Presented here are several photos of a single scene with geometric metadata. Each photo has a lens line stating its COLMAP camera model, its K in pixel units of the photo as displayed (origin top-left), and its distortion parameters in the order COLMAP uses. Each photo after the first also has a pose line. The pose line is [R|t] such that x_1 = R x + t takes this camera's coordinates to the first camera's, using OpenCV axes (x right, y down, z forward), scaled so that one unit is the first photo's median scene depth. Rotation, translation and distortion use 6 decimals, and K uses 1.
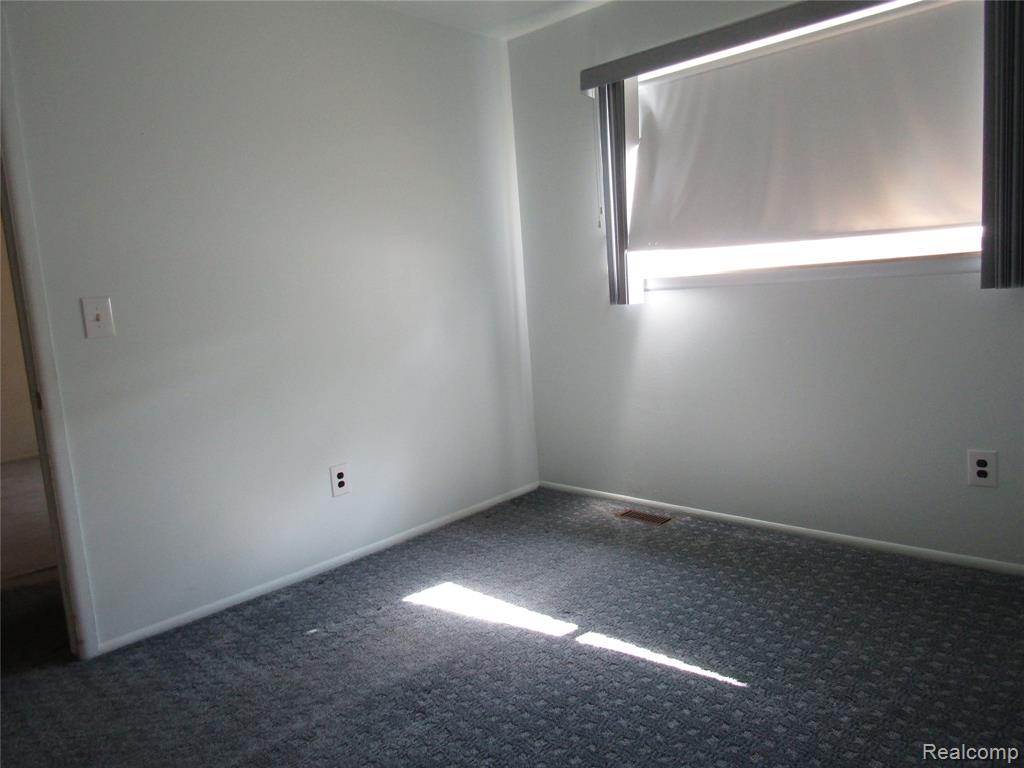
lens RADIAL K [[729.4, 0, 512.0], [0, 729.4, 384.0], [0, 0, 1]] dist [-0.005027, 0.007721]
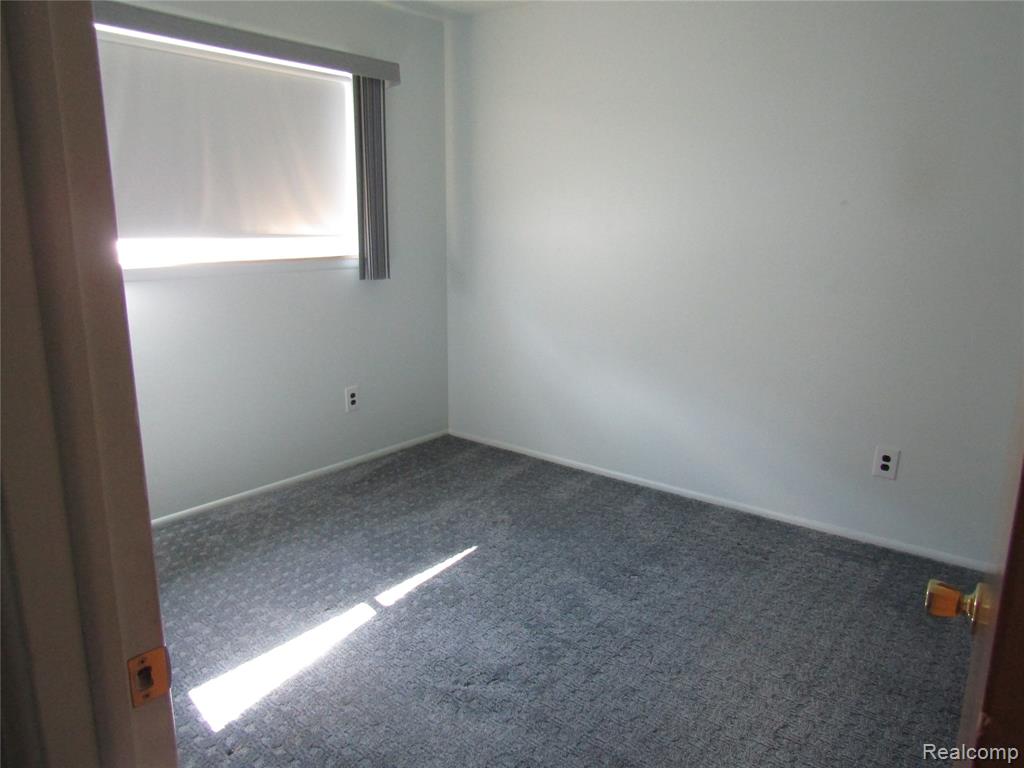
lens RADIAL K [[729.4, 0, 512.0], [0, 729.4, 384.0], [0, 0, 1]] dist [-0.005027, 0.007721]
pose [[-0.074812, -0.148060, 0.986145, -0.887094], [0.142051, 0.977249, 0.157501, -0.107727], [-0.987028, 0.151866, -0.052078, 0.769015]]
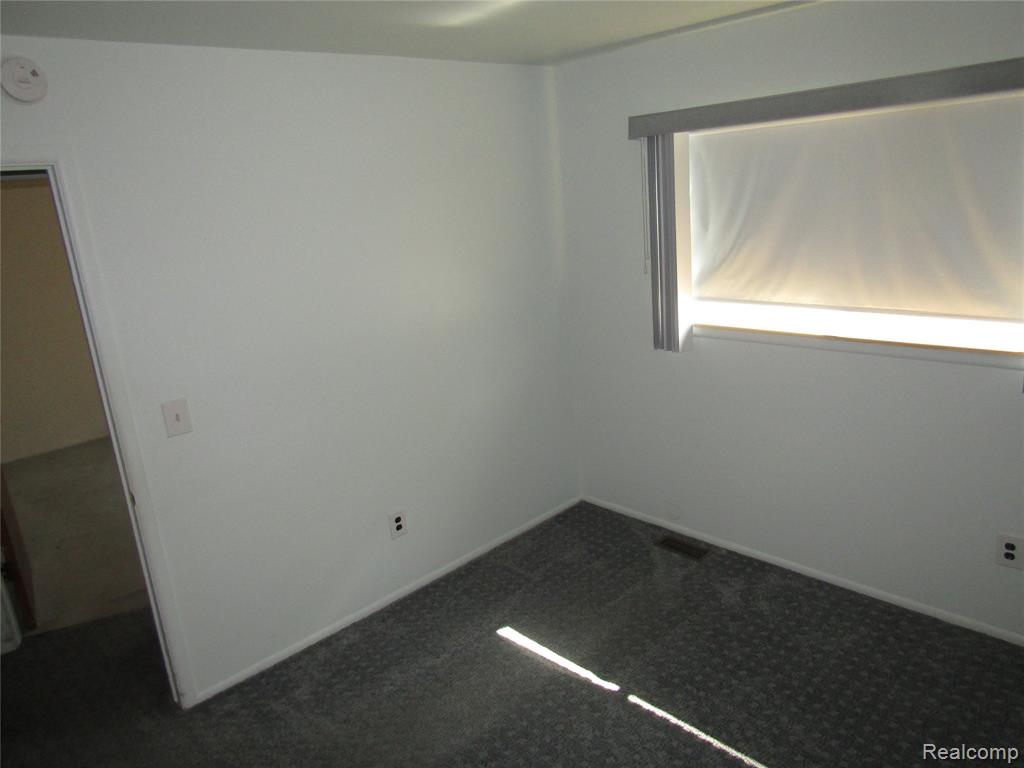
lens RADIAL K [[729.4, 0, 512.0], [0, 729.4, 384.0], [0, 0, 1]] dist [-0.005027, 0.007721]
pose [[0.998568, 0.005797, -0.053189, -0.012979], [0.001577, 0.990493, 0.137554, -0.268202], [0.053480, -0.137440, 0.989065, -0.037878]]
